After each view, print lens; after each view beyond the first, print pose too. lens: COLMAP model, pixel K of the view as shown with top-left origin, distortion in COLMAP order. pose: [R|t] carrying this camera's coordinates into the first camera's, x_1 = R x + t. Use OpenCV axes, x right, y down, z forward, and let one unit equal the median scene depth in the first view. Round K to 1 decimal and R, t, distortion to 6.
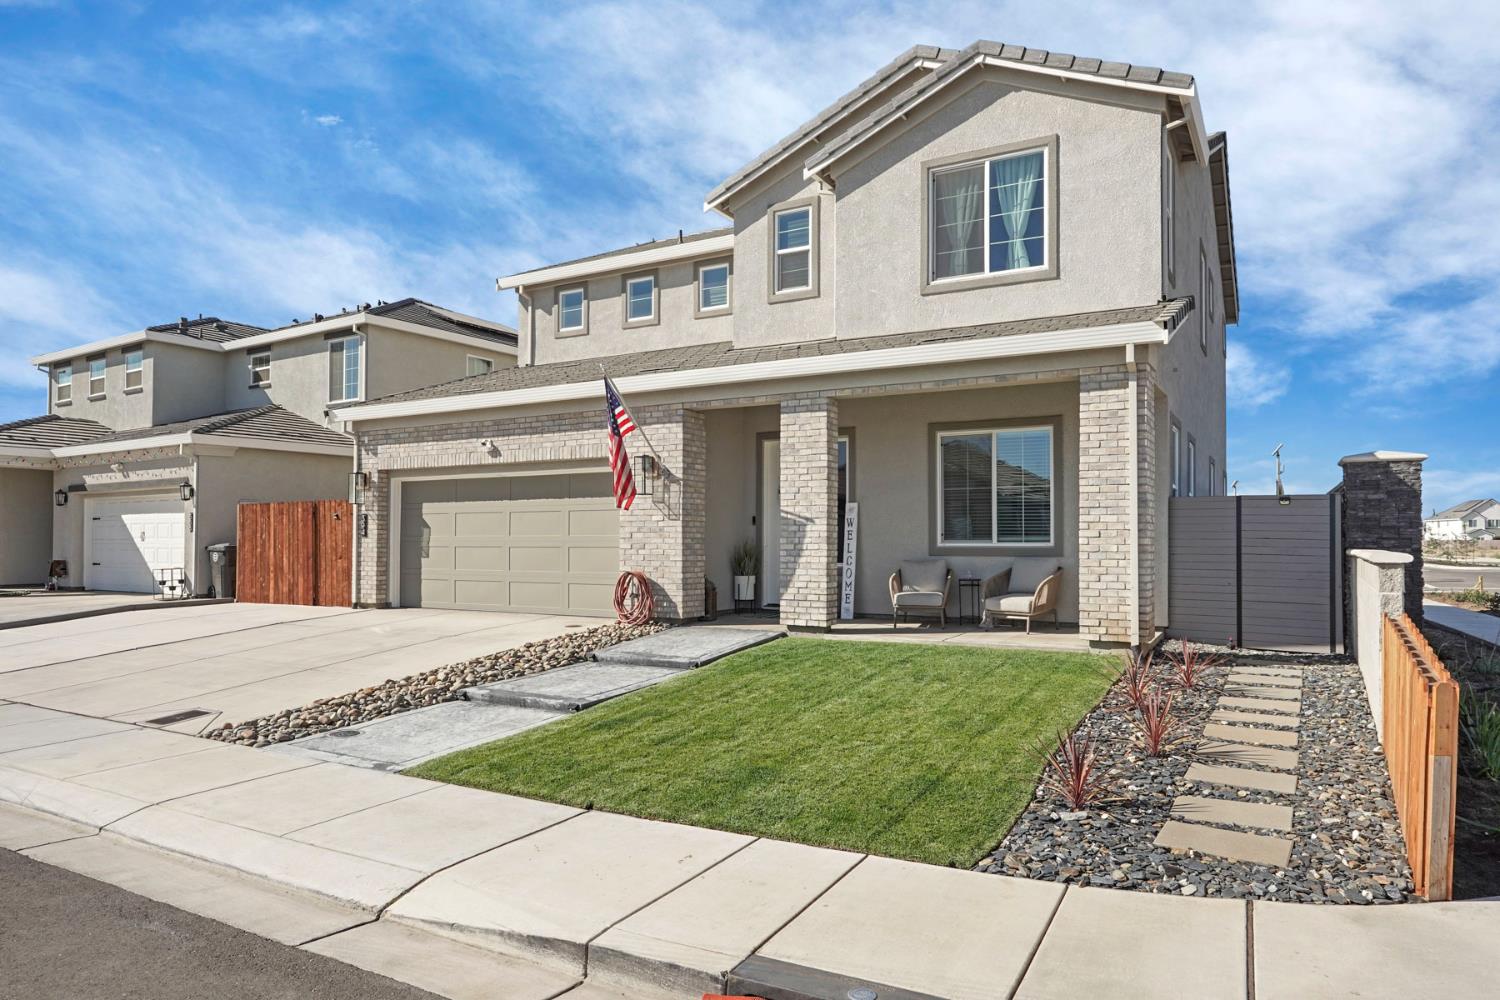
lens RADIAL K [[937.7, 0, 757.8], [0, 937.7, 523.6], [0, 0, 1]] dist [-0.001247, 0.000271]
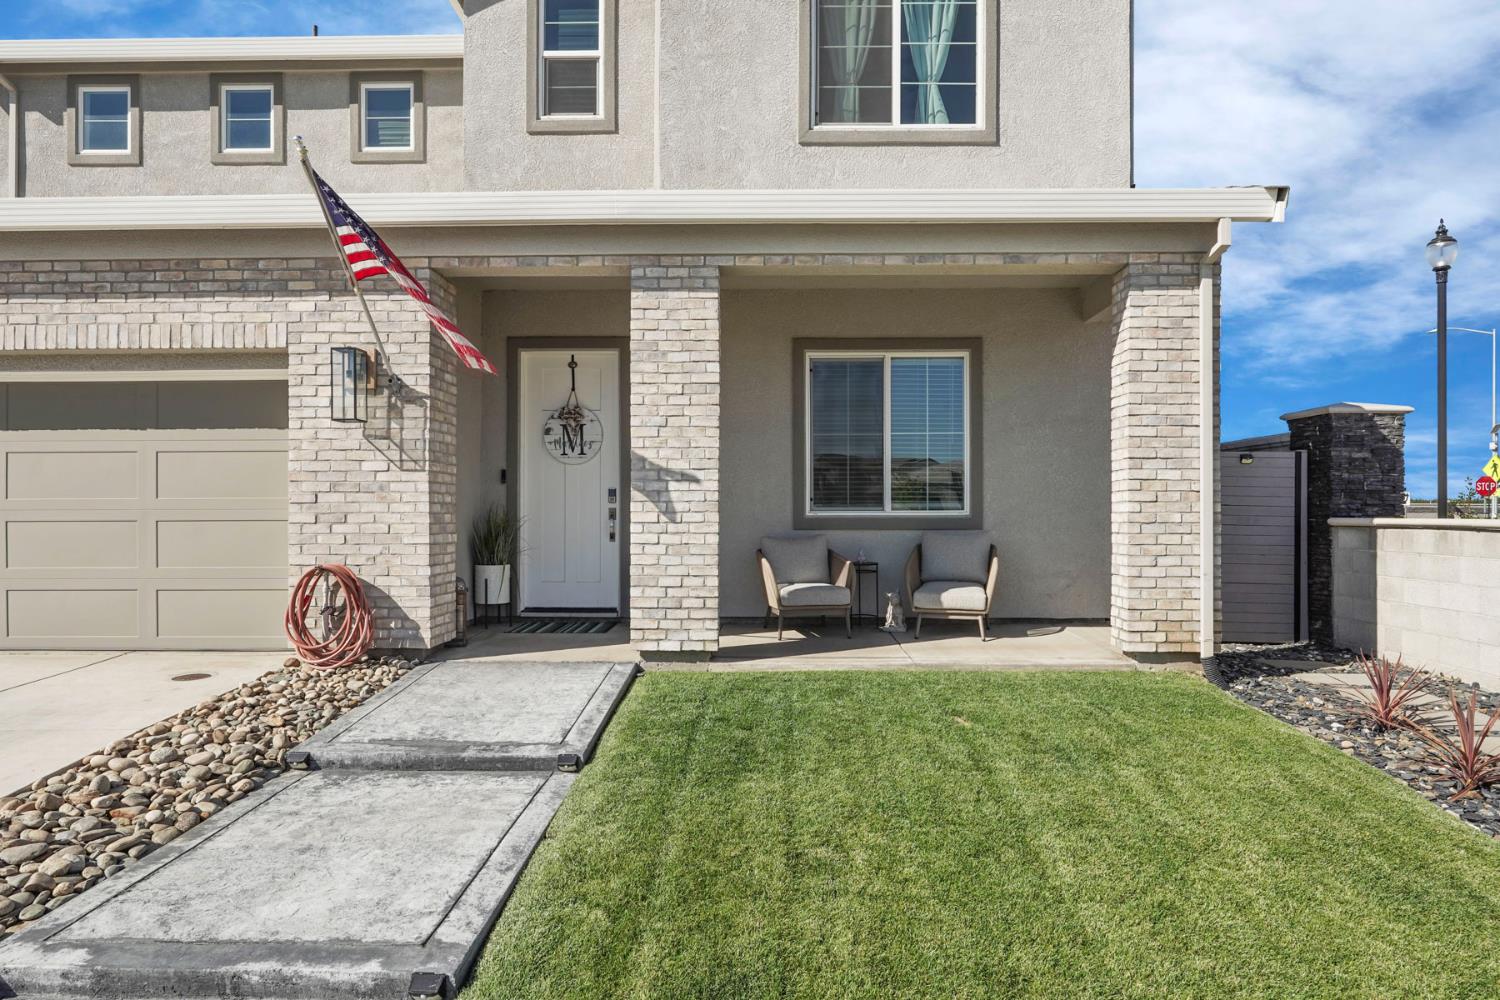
lens RADIAL K [[906.9, 0, 753.2], [0, 906.9, 517.3], [0, 0, 1]] dist [-0.004450, 0.003096]
pose [[0.878583, -0.003893, 0.477575, -0.167731], [-0.007595, 0.999726, 0.022121, 0.010659], [-0.477530, -0.023063, 0.878313, 0.439661]]
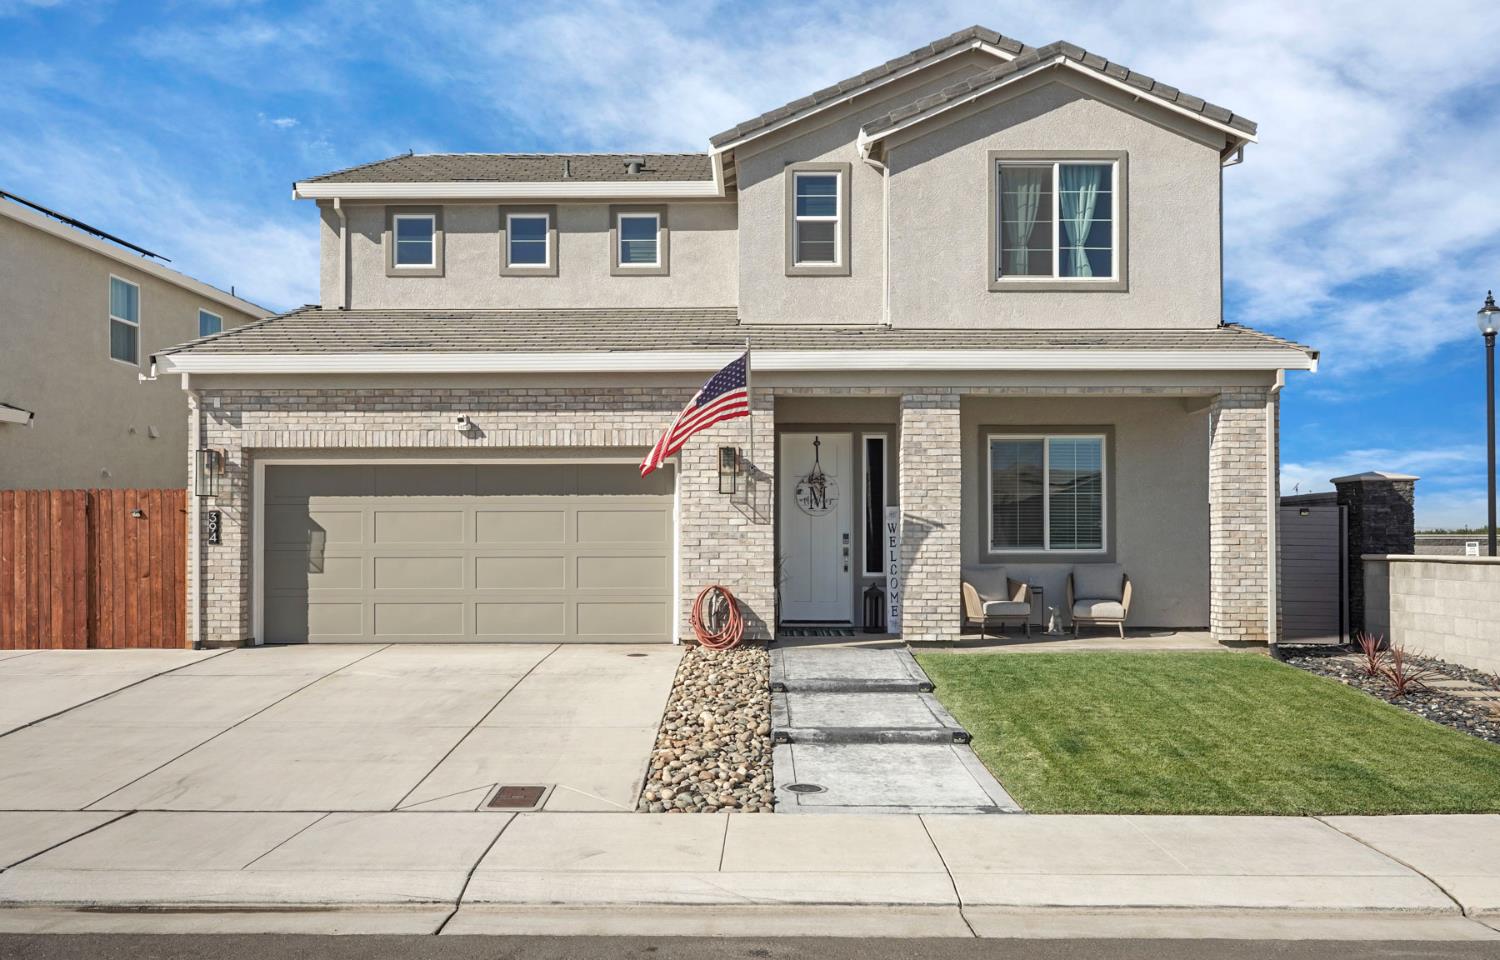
lens RADIAL K [[1139.0, 0, 754.8], [0, 1139.0, 537.5], [0, 0, 1]] dist [-0.001174, 0.000688]
pose [[0.872580, 0.001480, 0.488468, -0.602509], [-0.007043, 0.999930, 0.009552, -0.001802], [-0.488420, -0.011775, 0.872529, 0.101148]]
